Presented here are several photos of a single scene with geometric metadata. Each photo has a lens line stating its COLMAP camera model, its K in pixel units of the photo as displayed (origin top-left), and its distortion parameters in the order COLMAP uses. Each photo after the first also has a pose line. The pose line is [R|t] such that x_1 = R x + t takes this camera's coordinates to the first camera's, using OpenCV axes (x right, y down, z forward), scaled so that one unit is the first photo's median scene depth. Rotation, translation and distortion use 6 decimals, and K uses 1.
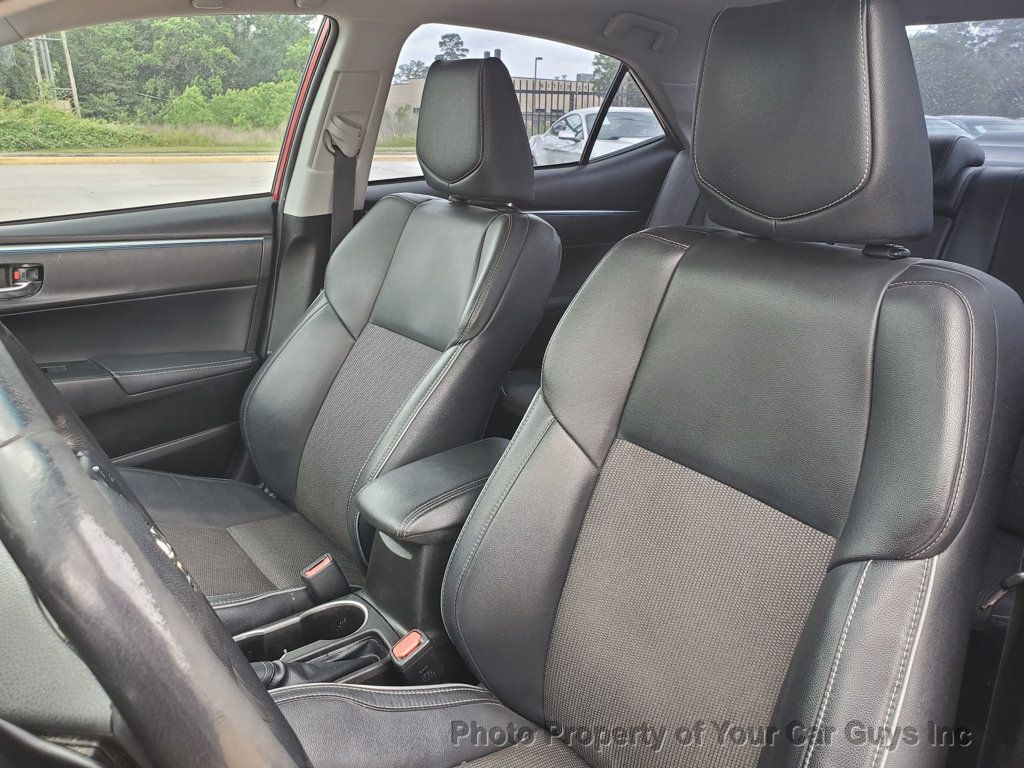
lens RADIAL K [[796.1, 0, 518.5], [0, 796.1, 376.8], [0, 0, 1]] dist [0.010751, 0.004639]
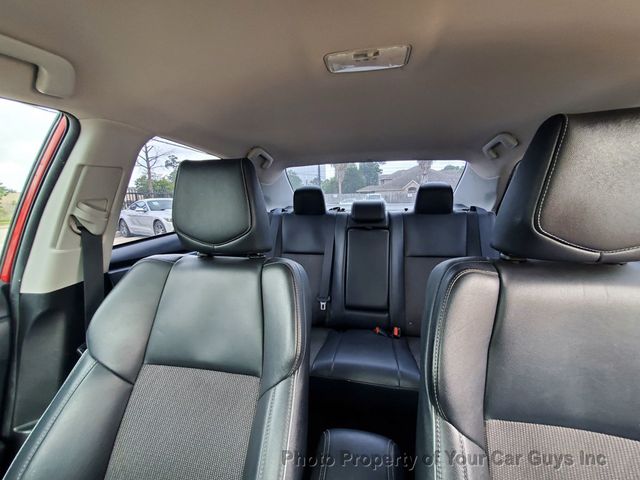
lens RADIAL K [[254.5, 0, 323.2], [0, 254.5, 246.3], [0, 0, 1]] dist [0.001485, -0.000404]
pose [[0.758341, -0.148500, 0.634718, -0.201078], [0.231932, 0.971455, -0.049822, -0.160333], [-0.609202, 0.184993, 0.771136, 0.497414]]
